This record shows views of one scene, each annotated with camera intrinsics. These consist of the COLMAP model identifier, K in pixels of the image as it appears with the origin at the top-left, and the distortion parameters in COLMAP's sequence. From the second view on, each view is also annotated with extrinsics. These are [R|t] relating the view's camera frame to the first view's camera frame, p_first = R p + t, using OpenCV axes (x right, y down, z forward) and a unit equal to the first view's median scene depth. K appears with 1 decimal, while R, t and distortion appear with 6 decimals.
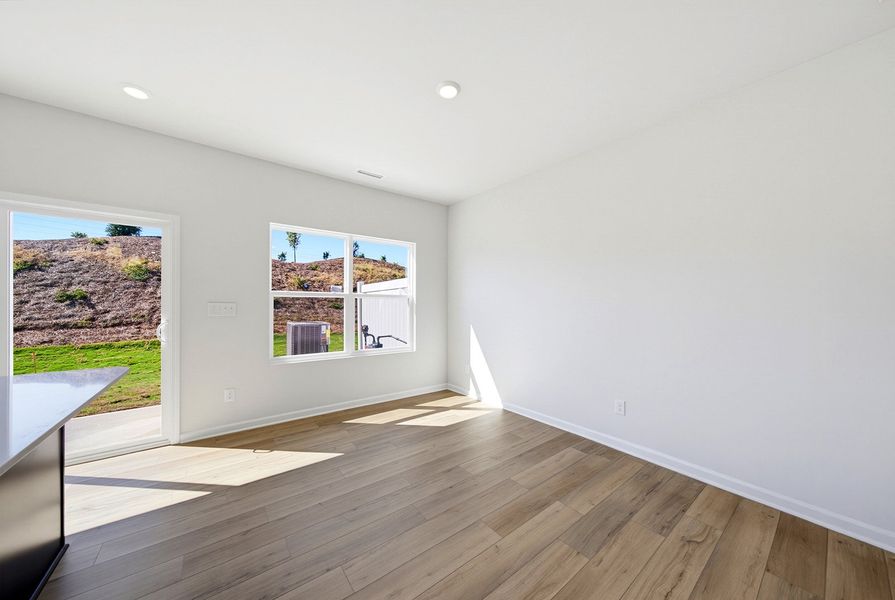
lens RADIAL K [[306.2, 0, 450.1], [0, 306.2, 304.8], [0, 0, 1]] dist [-0.006850, 0.001478]
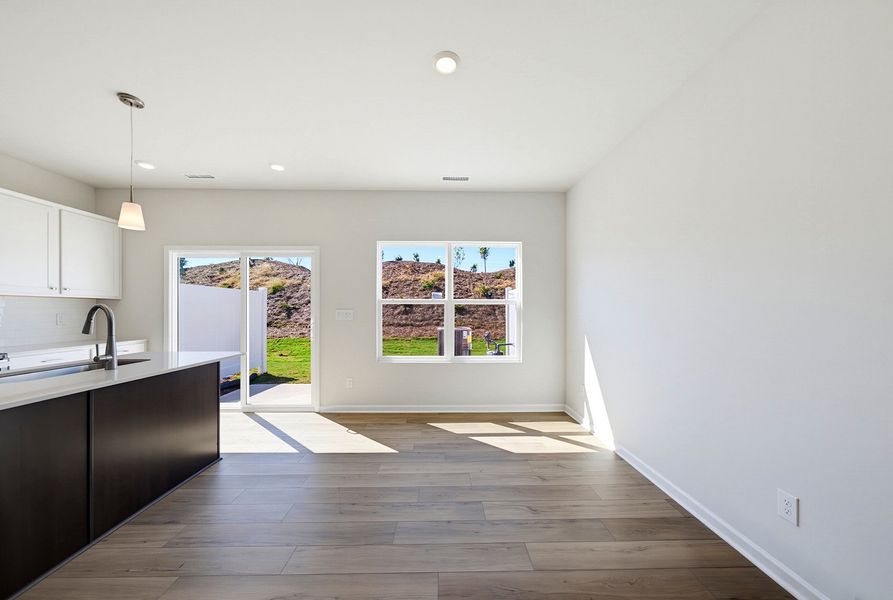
lens RADIAL K [[309.4, 0, 446.4], [0, 309.4, 310.6], [0, 0, 1]] dist [-0.003517, 0.000924]
pose [[0.799556, -0.004727, -0.600573, 0.294636], [0.003877, 0.999989, -0.002709, 0.002489], [0.600579, -0.000163, 0.799565, 0.168901]]
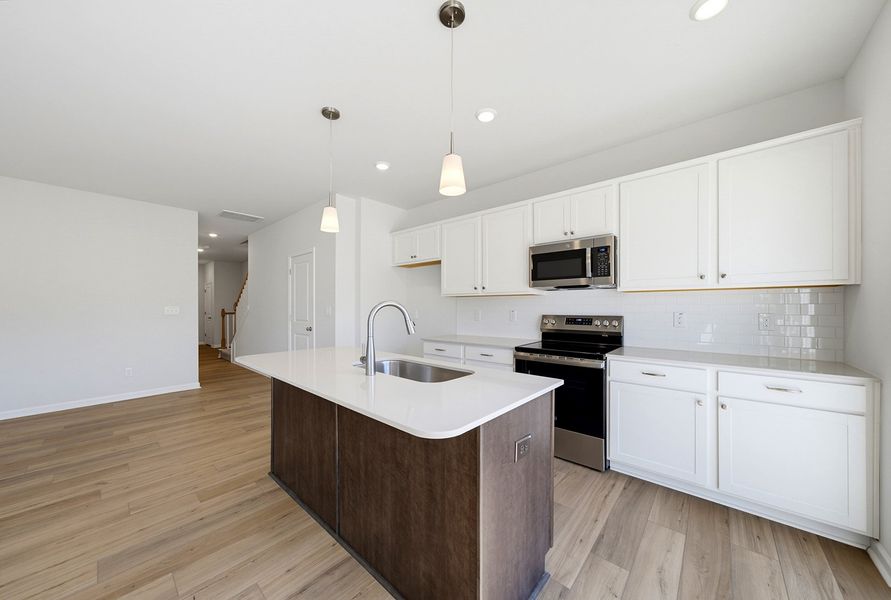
lens RADIAL K [[308.7, 0, 445.9], [0, 308.7, 308.1], [0, 0, 1]] dist [-0.003517, 0.000924]
pose [[-0.983394, -0.003723, -0.181444, -0.449903], [-0.004842, 0.999972, 0.005724, -0.005355], [0.181418, 0.006507, -0.983385, 0.687967]]
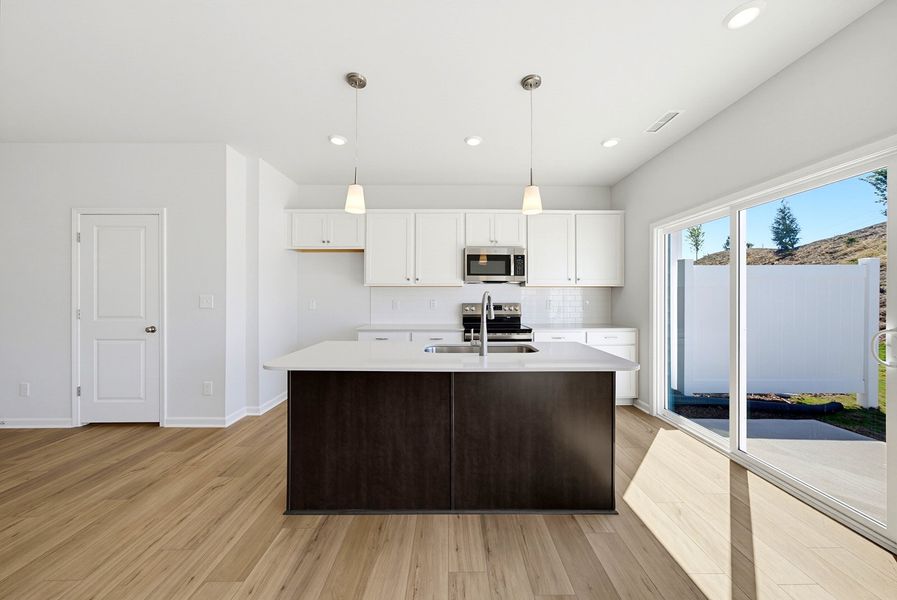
lens RADIAL K [[306.9, 0, 452.2], [0, 306.9, 298.3], [0, 0, 1]] dist [-0.006850, 0.001478]
pose [[-0.607791, -0.001330, -0.794096, 0.003311], [-0.003957, 0.999991, 0.001354, -0.000660], [0.794087, 0.003965, -0.607791, 0.505443]]
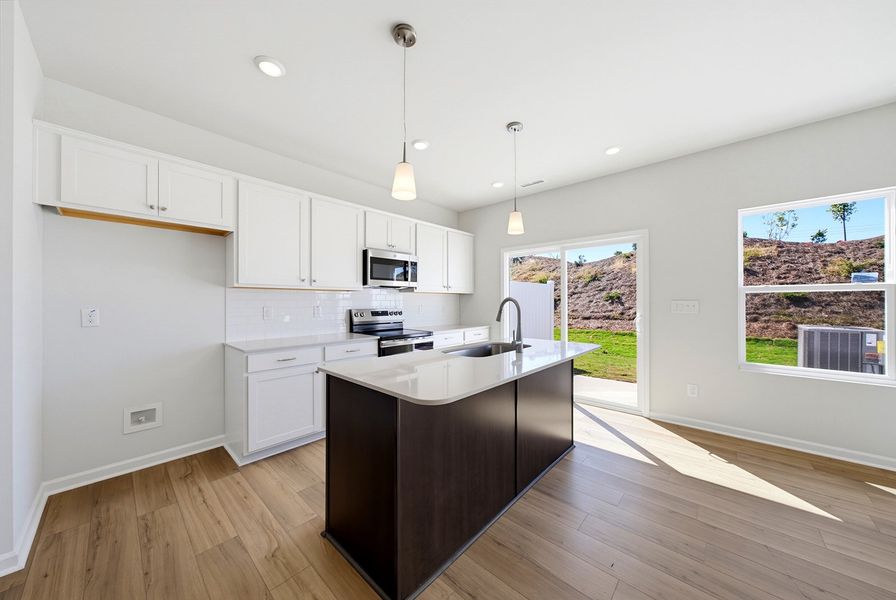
lens RADIAL K [[306.5, 0, 449.7], [0, 306.5, 301.7], [0, 0, 1]] dist [-0.006850, 0.001478]
pose [[0.167621, -0.006463, -0.985830, 0.122488], [0.003241, 0.999977, -0.006005, 0.000447], [0.985846, -0.002189, 0.167638, 0.016659]]
